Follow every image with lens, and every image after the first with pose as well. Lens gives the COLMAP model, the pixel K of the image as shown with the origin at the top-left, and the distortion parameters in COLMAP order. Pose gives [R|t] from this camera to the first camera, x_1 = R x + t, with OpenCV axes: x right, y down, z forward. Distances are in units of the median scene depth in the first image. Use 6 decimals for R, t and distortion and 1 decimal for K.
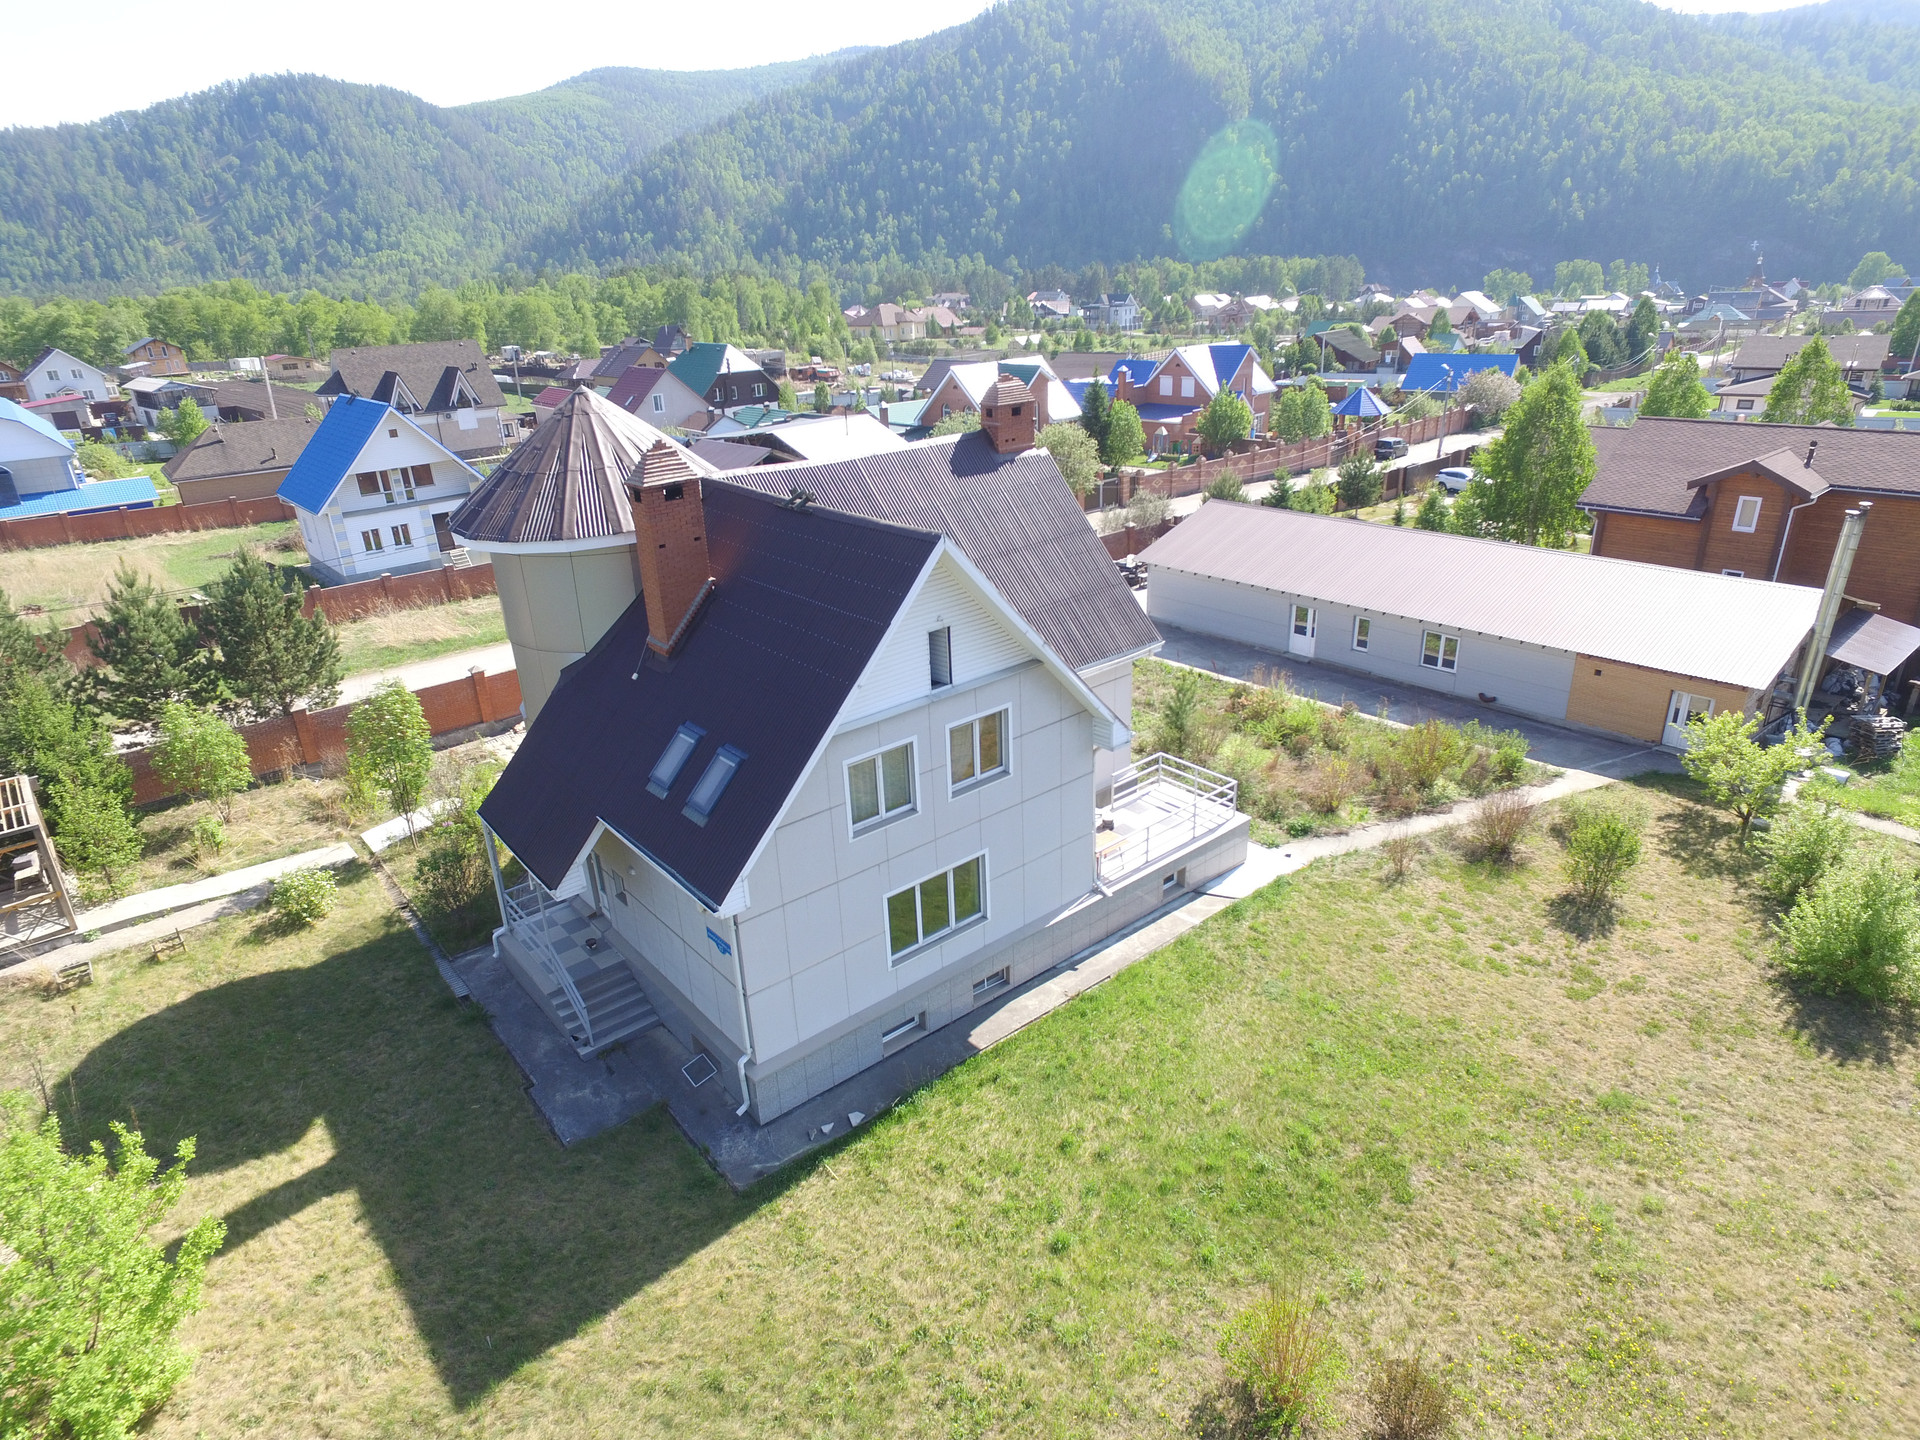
lens RADIAL K [[1094.4, 0, 954.1], [0, 1094.4, 720.0], [0, 0, 1]] dist [-0.002311, 0.002008]
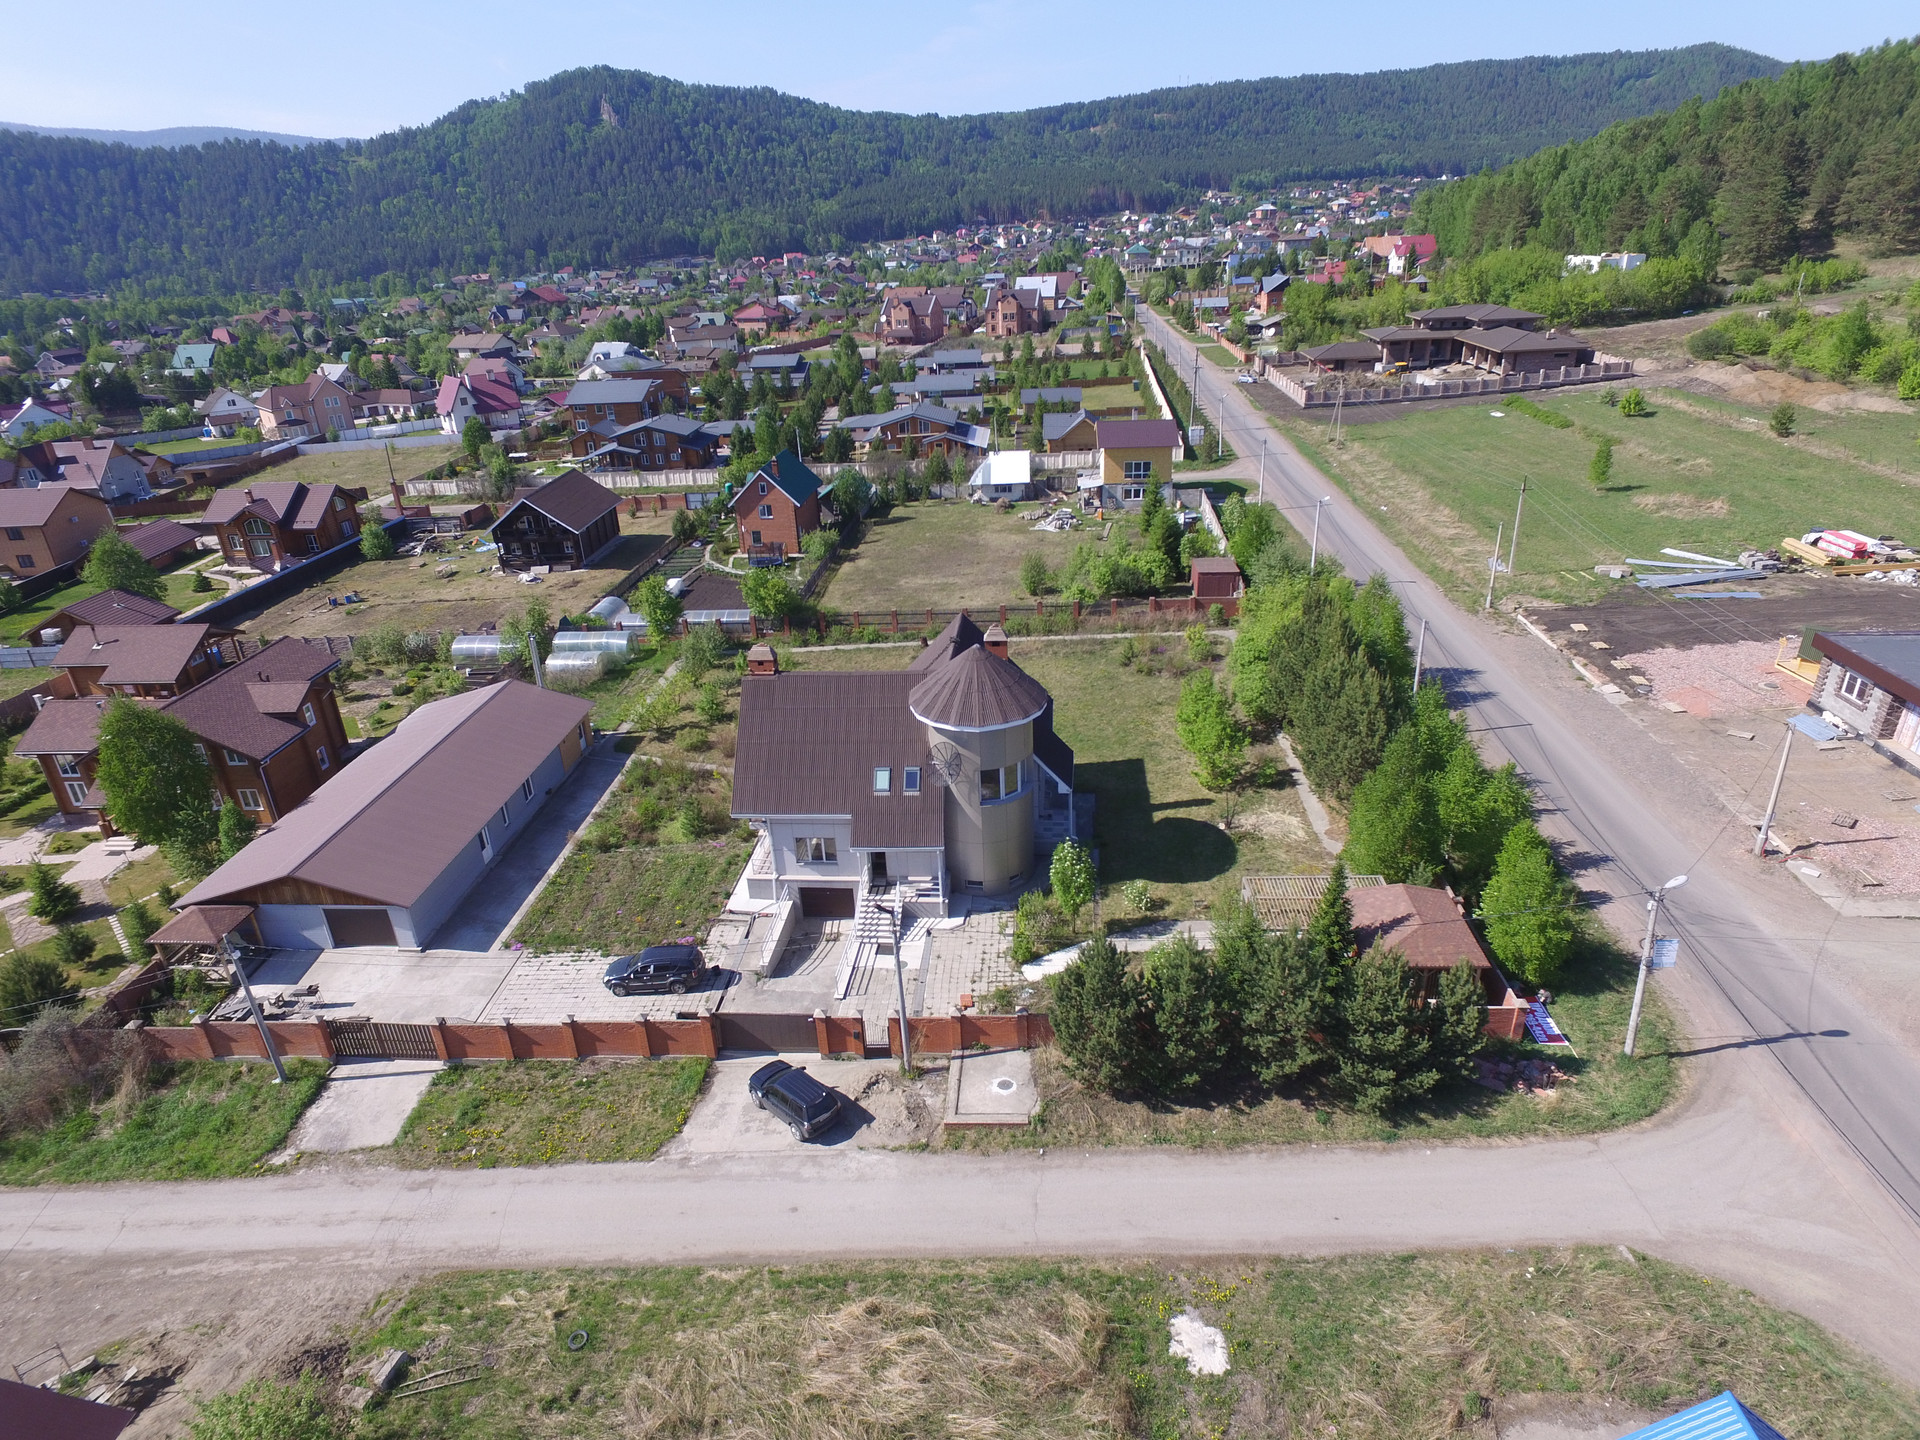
lens RADIAL K [[1139.1, 0, 960.0], [0, 1139.1, 739.0], [0, 0, 1]] dist [-0.001100, 0.001702]
pose [[-0.707500, -0.235625, 0.666277, -1.698542], [0.335874, 0.717393, 0.610357, -1.416367], [-0.621798, 0.655613, -0.428416, 1.933253]]
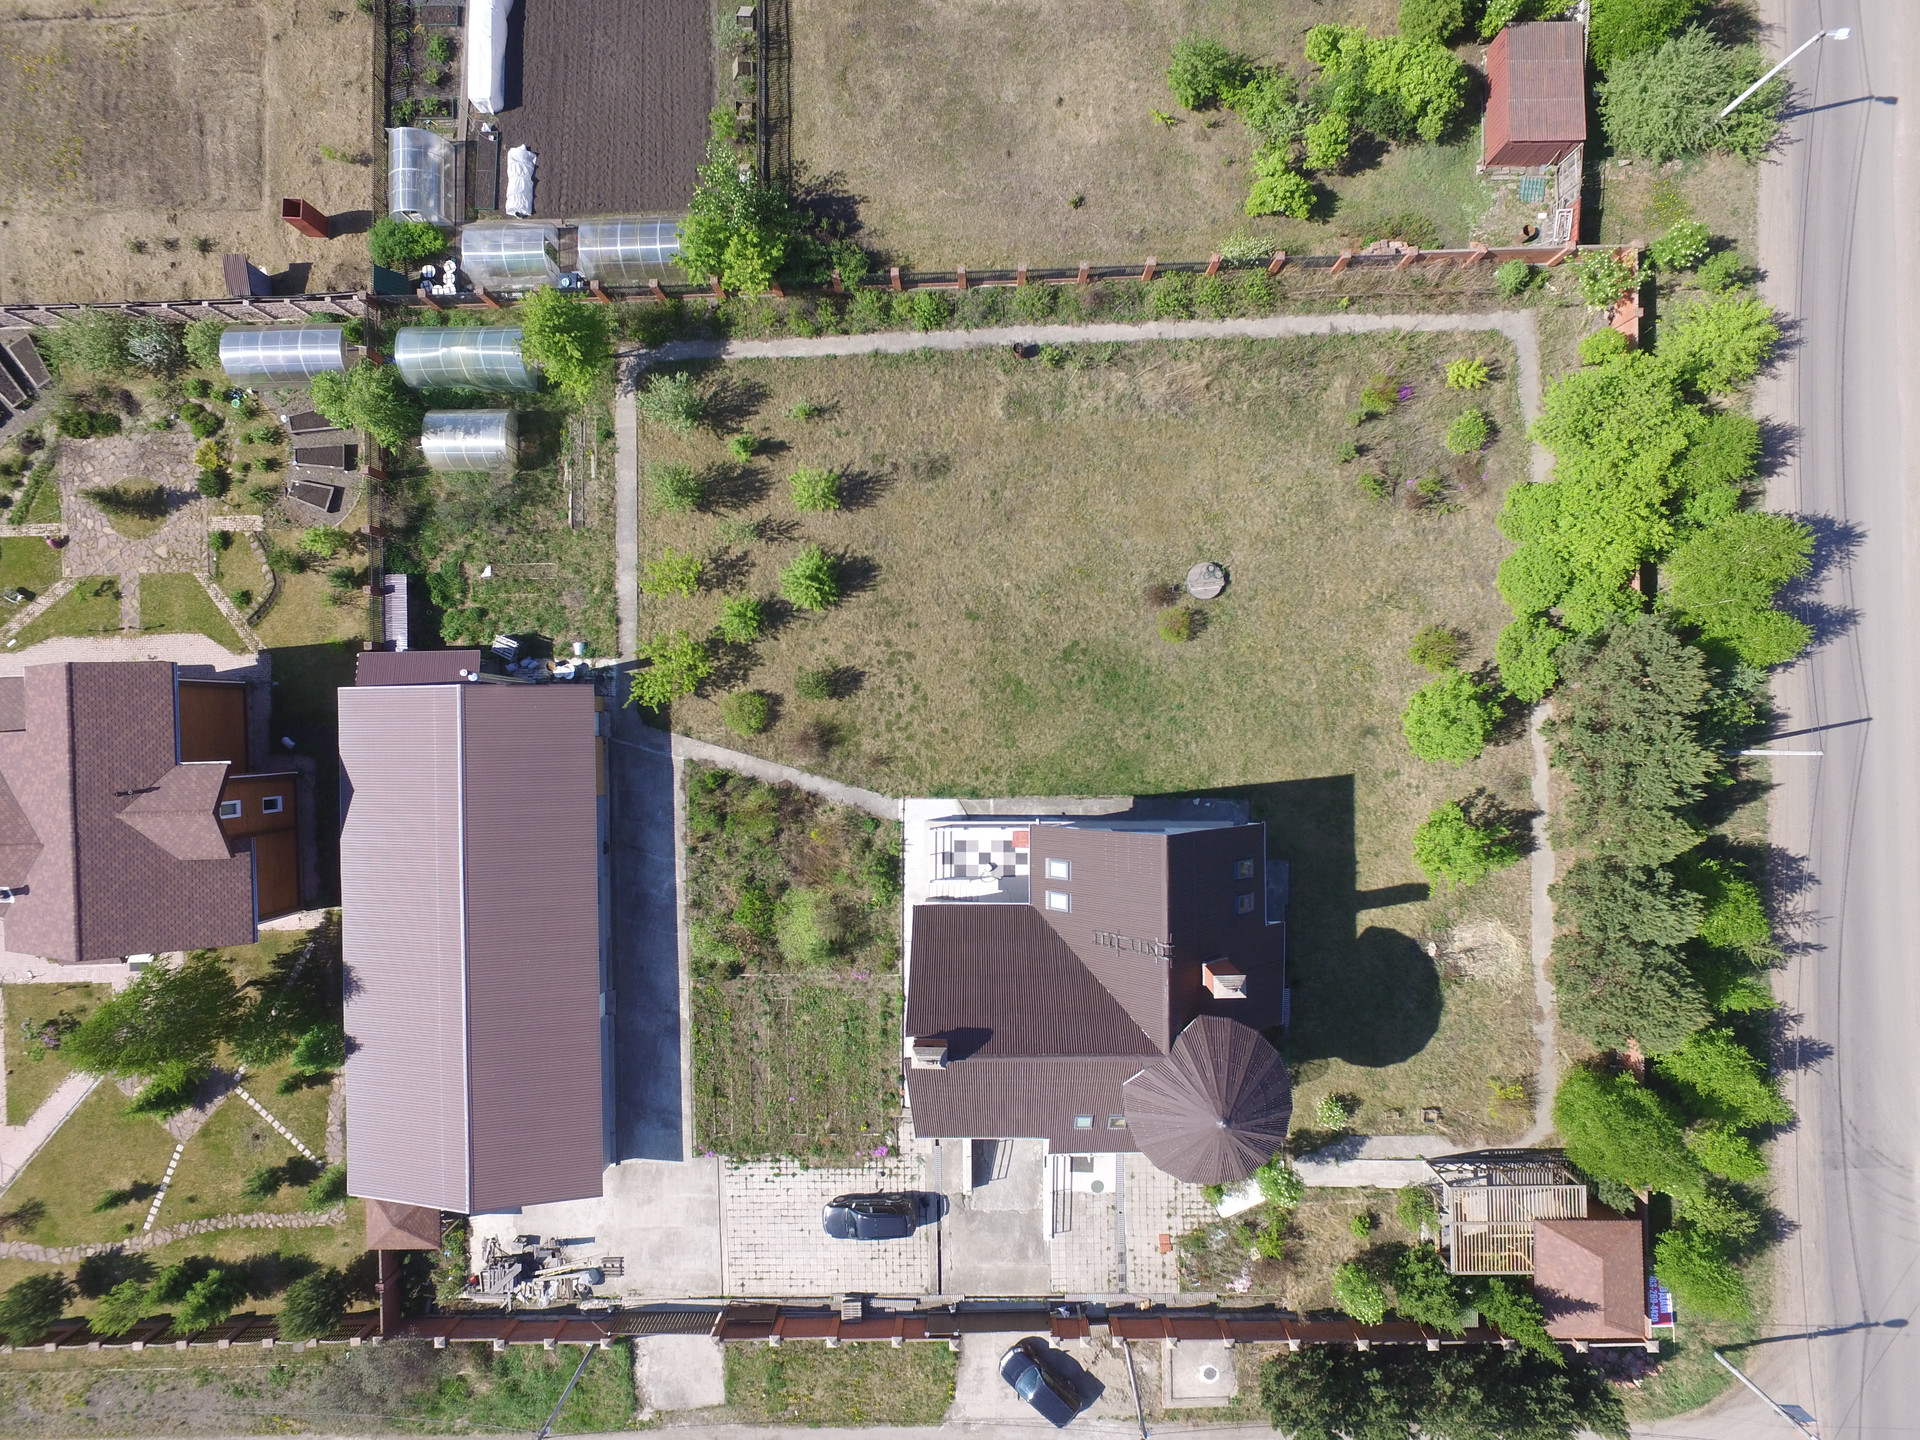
lens RADIAL K [[1139.1, 0, 960.0], [0, 1139.1, 739.0], [0, 0, 1]] dist [-0.001100, 0.001702]
pose [[-0.770138, -0.636106, 0.047505, 0.238193], [0.296285, -0.290774, 0.909761, -1.711231], [-0.564891, 0.714717, 0.412405, 0.076921]]
